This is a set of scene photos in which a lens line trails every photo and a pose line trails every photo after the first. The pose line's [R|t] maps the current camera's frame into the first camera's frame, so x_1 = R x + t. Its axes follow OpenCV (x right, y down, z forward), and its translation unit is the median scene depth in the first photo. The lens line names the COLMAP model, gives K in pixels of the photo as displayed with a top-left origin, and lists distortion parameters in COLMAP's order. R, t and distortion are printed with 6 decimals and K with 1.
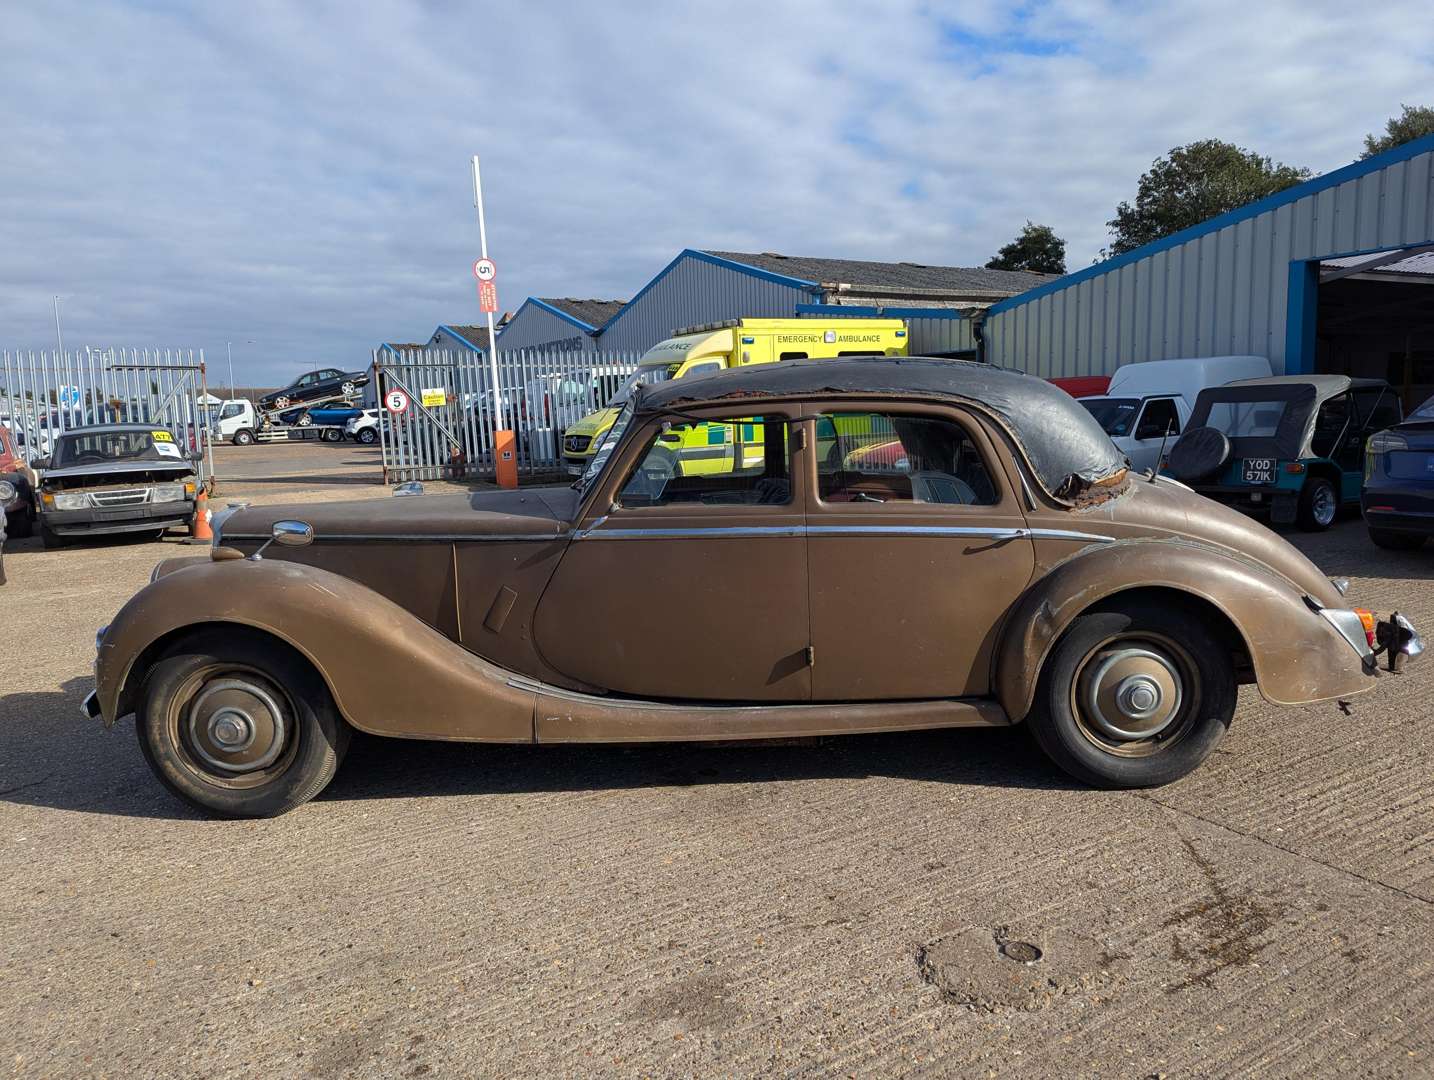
lens RADIAL K [[1003.1, 0, 717.0], [0, 1003.1, 540.0], [0, 0, 1]] dist [0.051821, -0.004072]
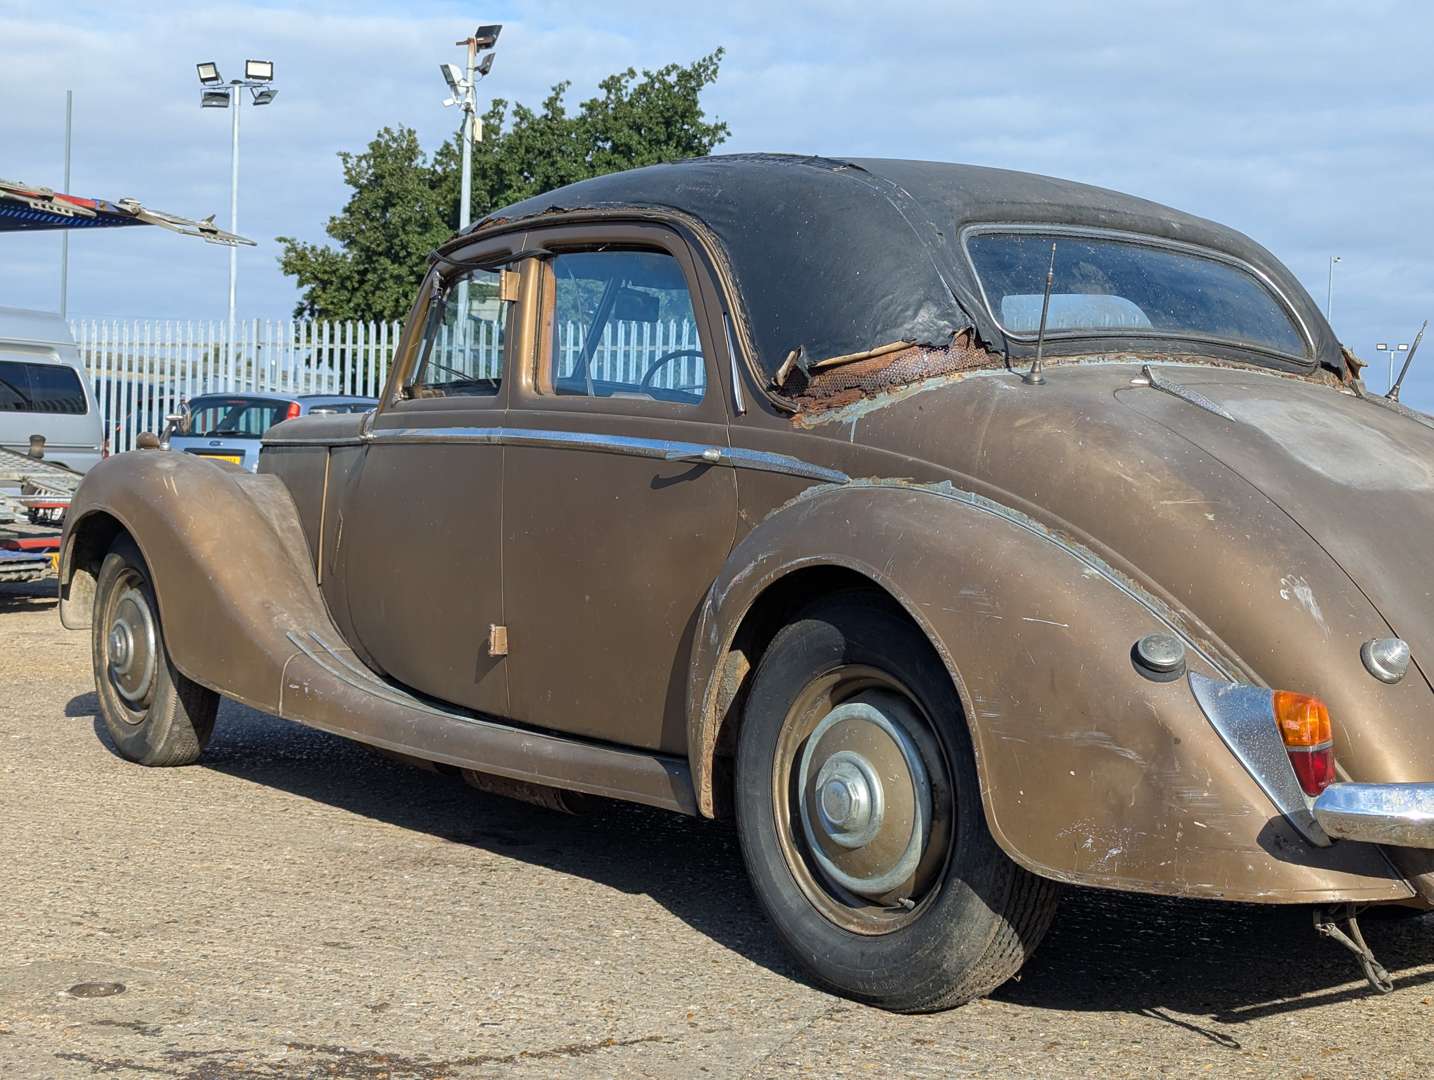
lens RADIAL K [[1981.5, 0, 722.9], [0, 1981.5, 557.0], [0, 0, 1]] dist [0.185934, -0.658202]
pose [[0.614068, 0.081612, -0.785022, 1.113122], [-0.151230, 0.988376, -0.015544, 0.061970], [0.774629, 0.128264, 0.619273, 0.340365]]
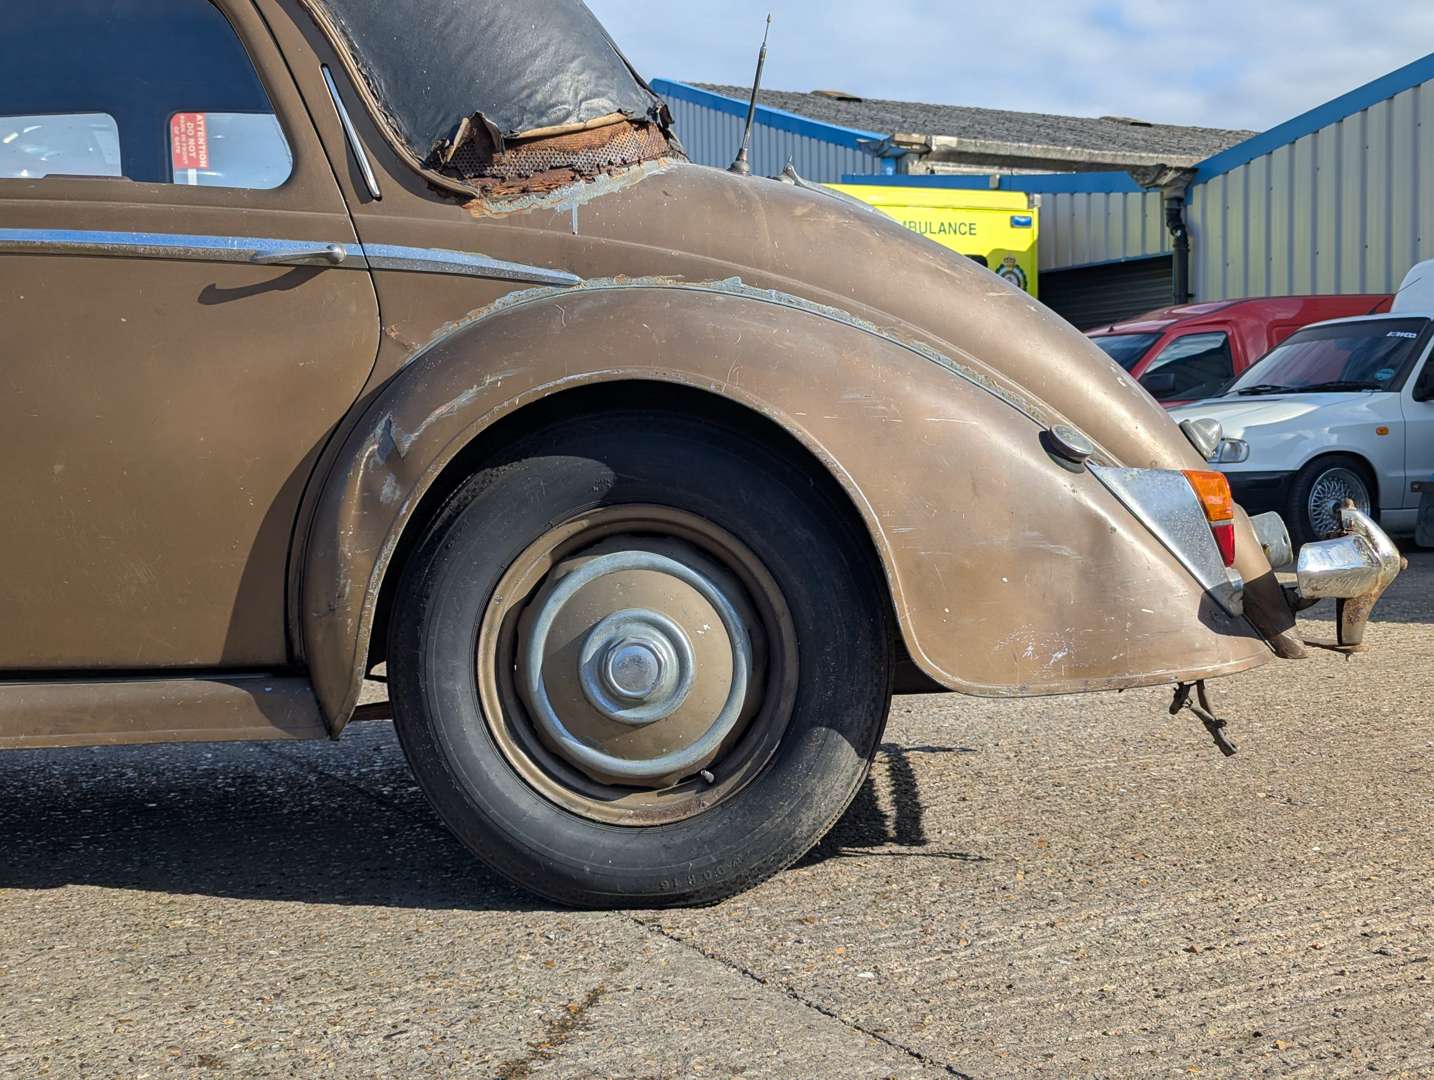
lens RADIAL K [[1989.6, 0, 717.0], [0, 1989.6, 540.0], [0, 0, 1]] dist [0.211114, -0.777463]
pose [[0.998179, 0.019982, -0.056921, 0.488509], [-0.024625, 0.996322, -0.082073, 0.166941], [0.055072, 0.083325, 0.995000, 0.204867]]
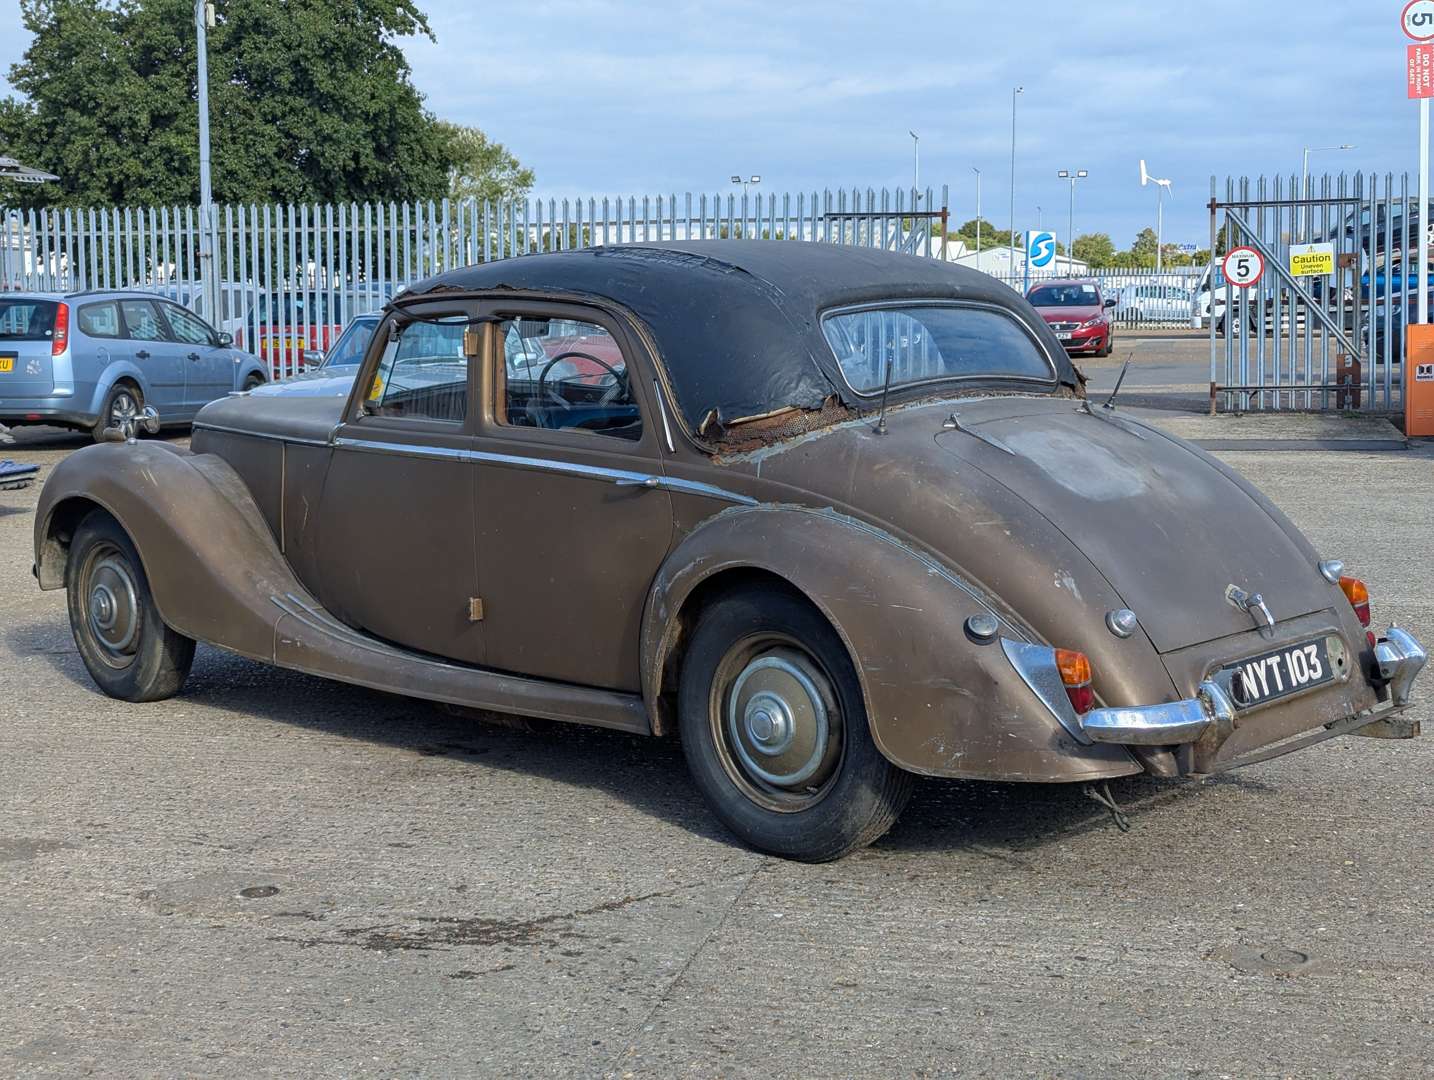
lens RADIAL K [[1989.6, 0, 717.0], [0, 1989.6, 540.0], [0, 0, 1]] dist [0.211114, -0.777463]
pose [[0.723645, 0.106104, -0.681968, 1.327352], [-0.103393, 0.993627, 0.044881, -0.034236], [0.682384, 0.038033, 0.730004, -0.061084]]
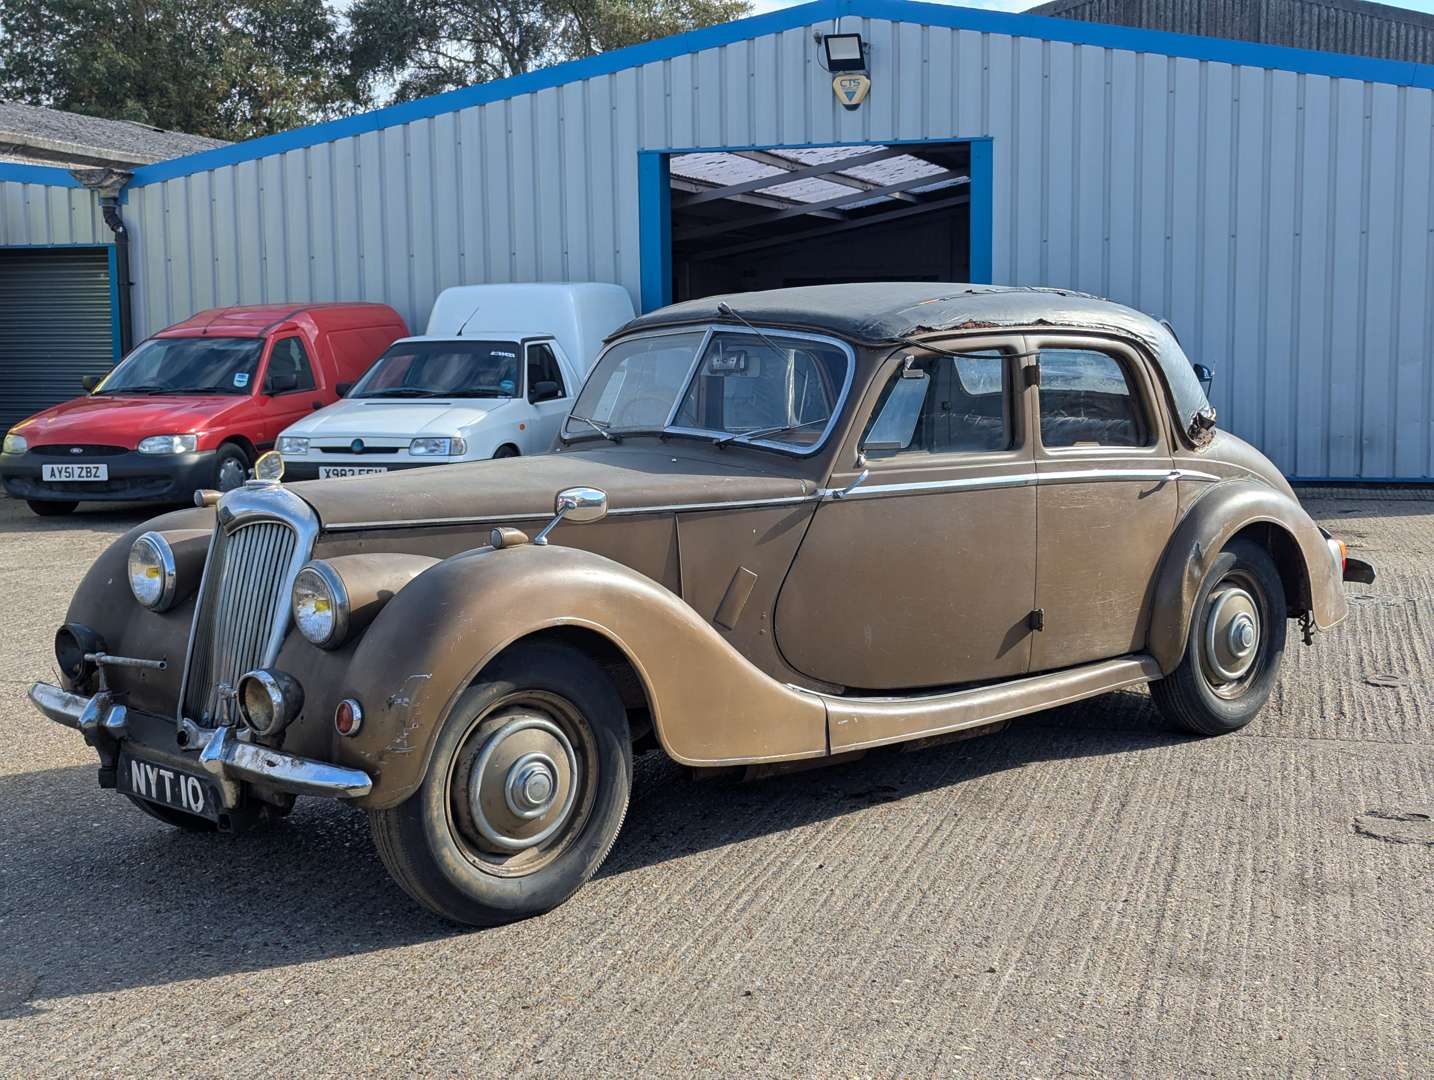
lens RADIAL K [[1981.5, 0, 722.9], [0, 1981.5, 557.0], [0, 0, 1]] dist [0.185934, -0.658202]
pose [[0.728623, -0.055660, 0.682649, -1.293990], [0.076717, 0.997053, -0.000589, 0.039141], [-0.680605, 0.052800, 0.730746, -0.102446]]
